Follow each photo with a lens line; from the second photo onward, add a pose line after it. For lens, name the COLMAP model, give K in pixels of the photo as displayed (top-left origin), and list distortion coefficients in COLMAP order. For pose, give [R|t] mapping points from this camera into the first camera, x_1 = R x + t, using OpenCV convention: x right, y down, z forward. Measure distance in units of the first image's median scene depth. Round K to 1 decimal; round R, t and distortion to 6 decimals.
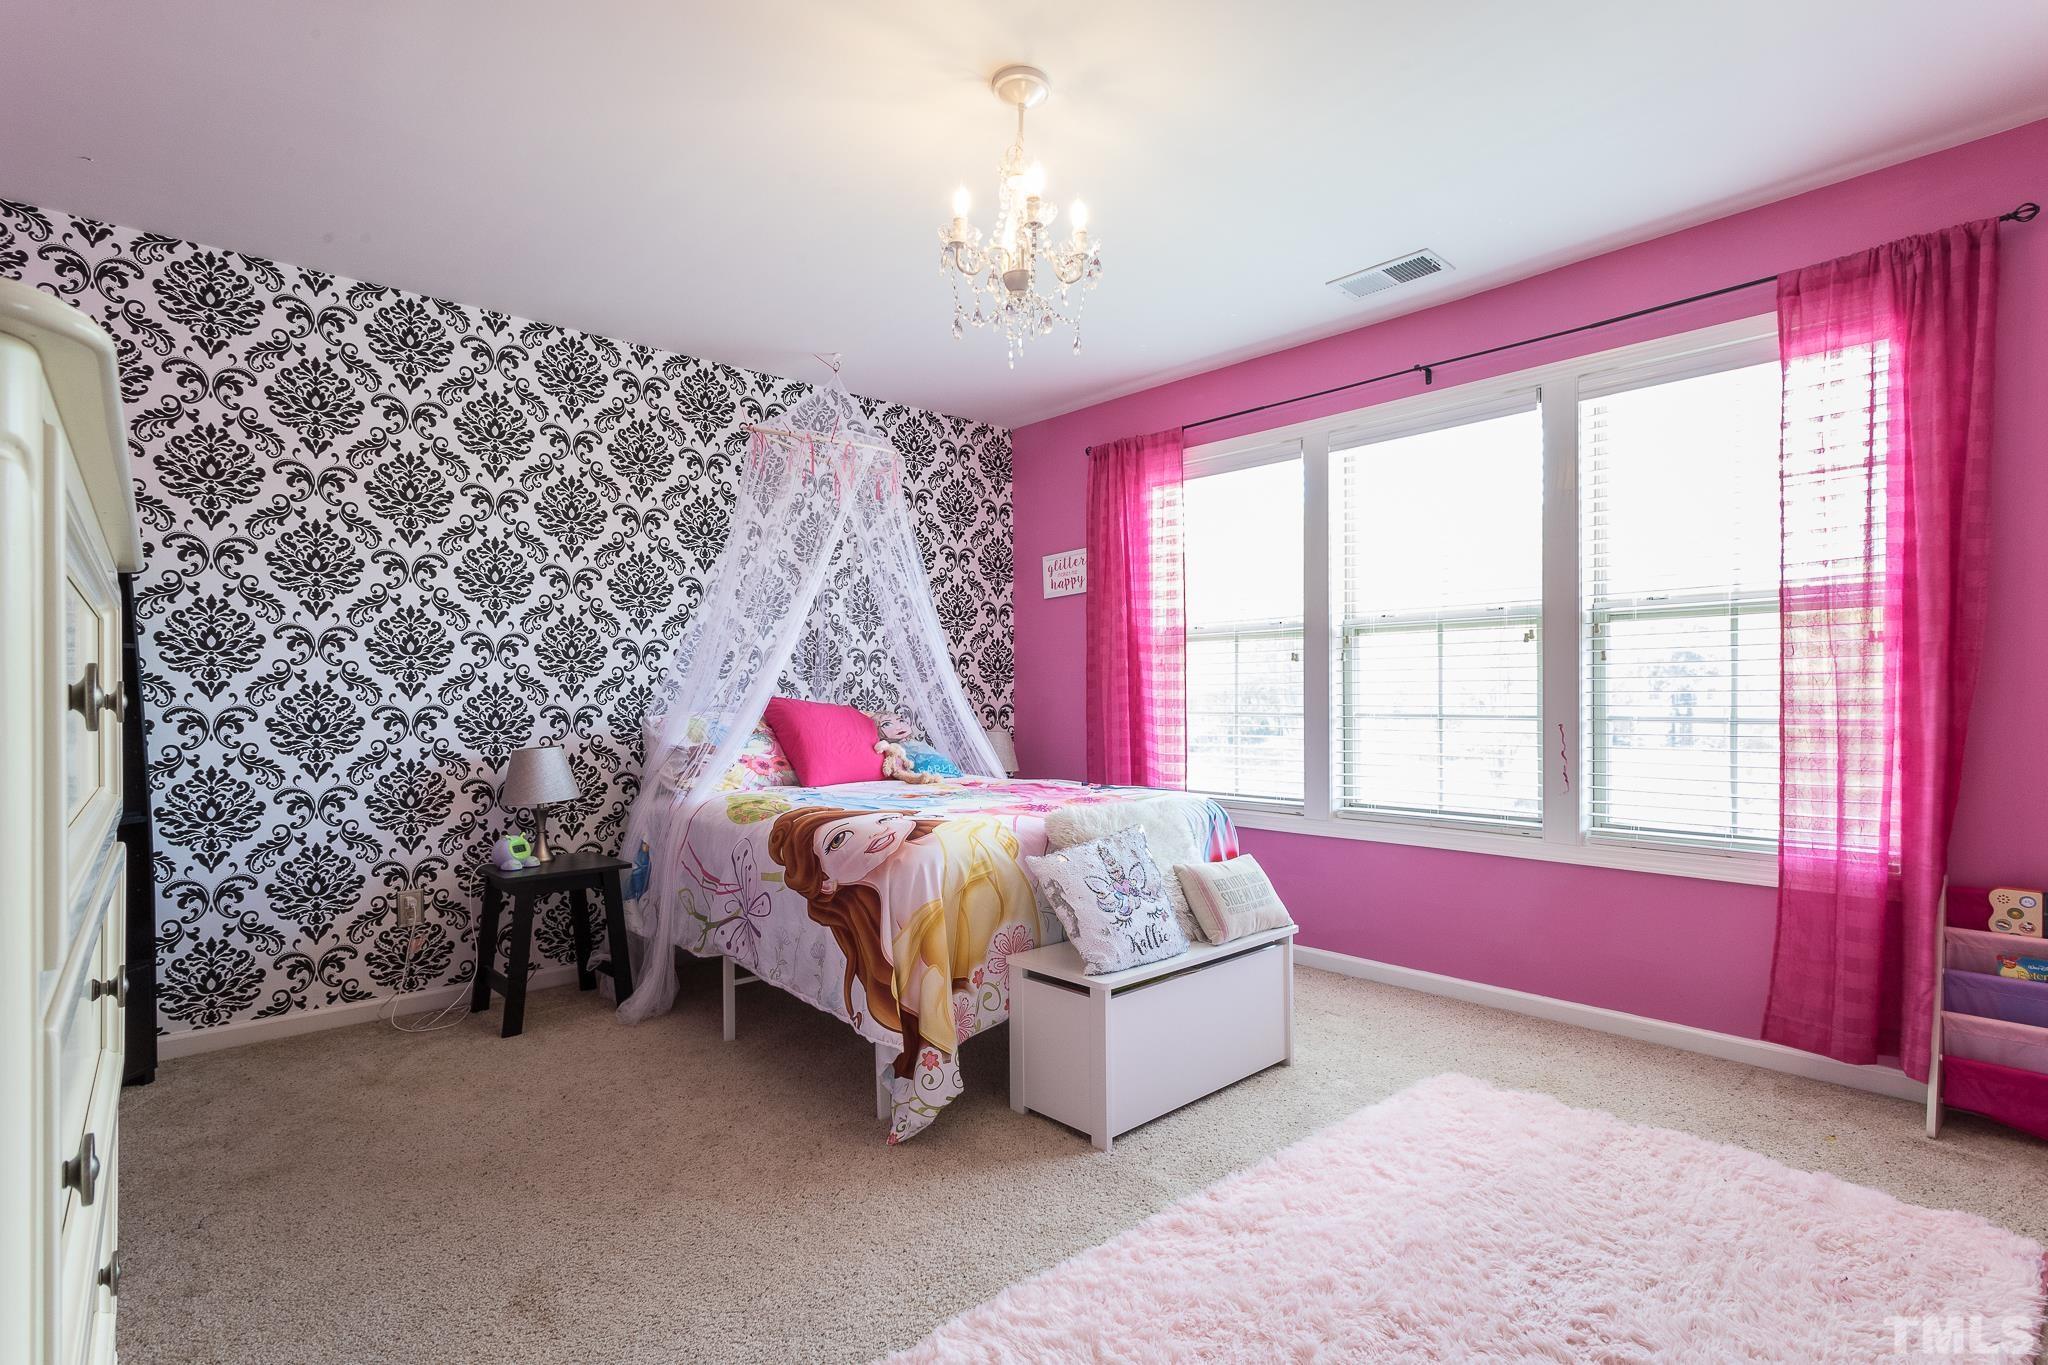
lens RADIAL K [[986.4, 0, 1036.1], [0, 986.4, 688.9], [0, 0, 1]] dist [0.003415, 0.000125]
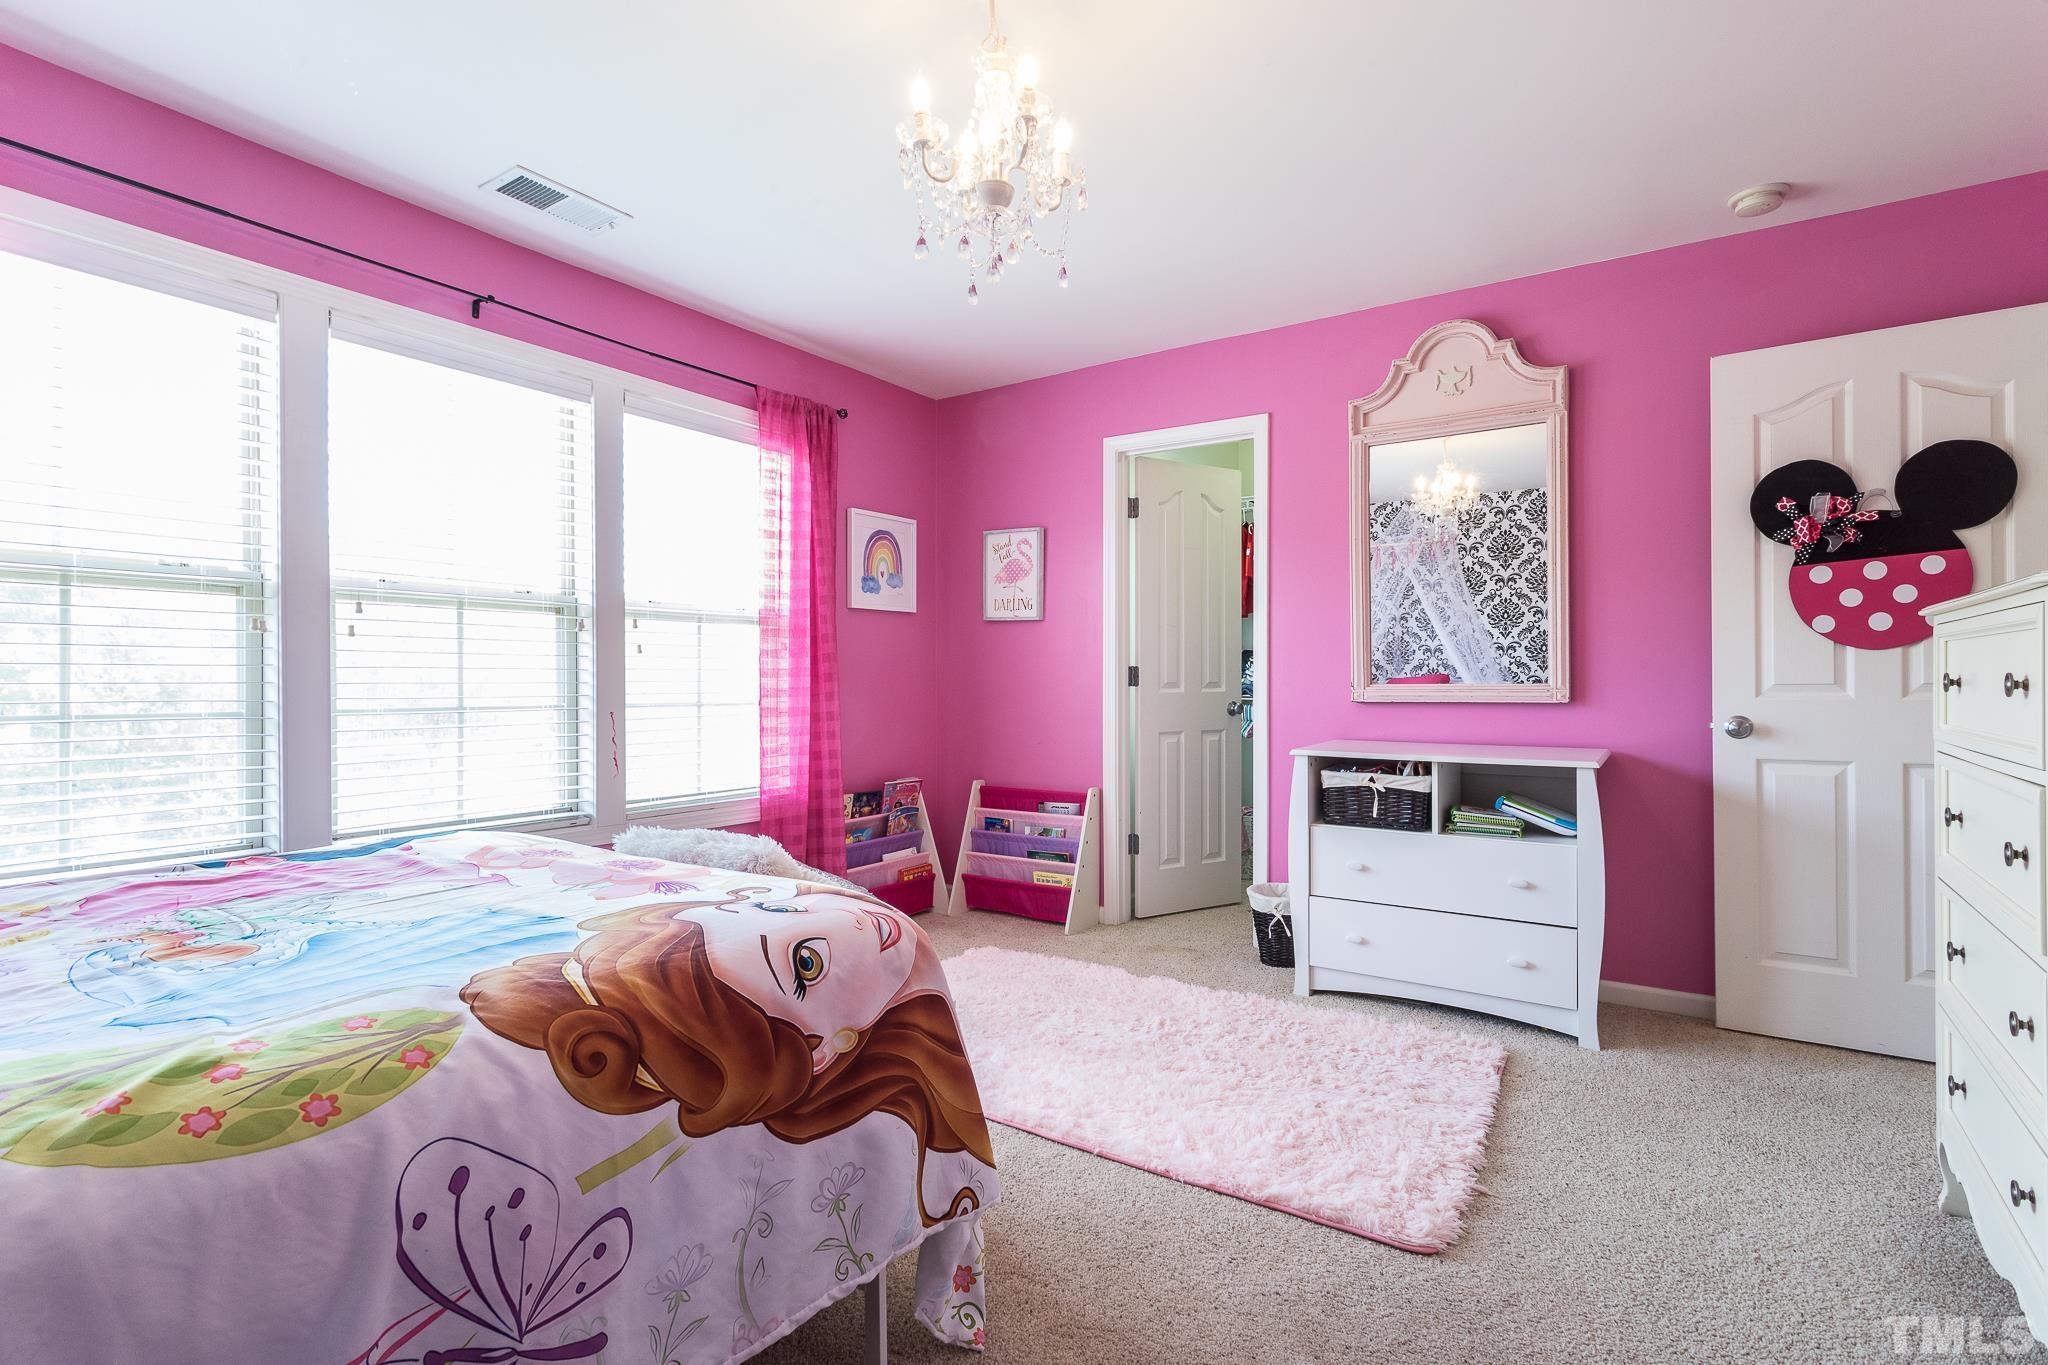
lens RADIAL K [[986.4, 0, 1036.1], [0, 986.4, 688.9], [0, 0, 1]] dist [0.003415, 0.000125]
pose [[-0.252890, -0.006301, 0.967474, -0.626310], [-0.008313, 0.999956, 0.004340, 0.002518], [-0.967459, -0.006945, -0.252932, 0.863956]]
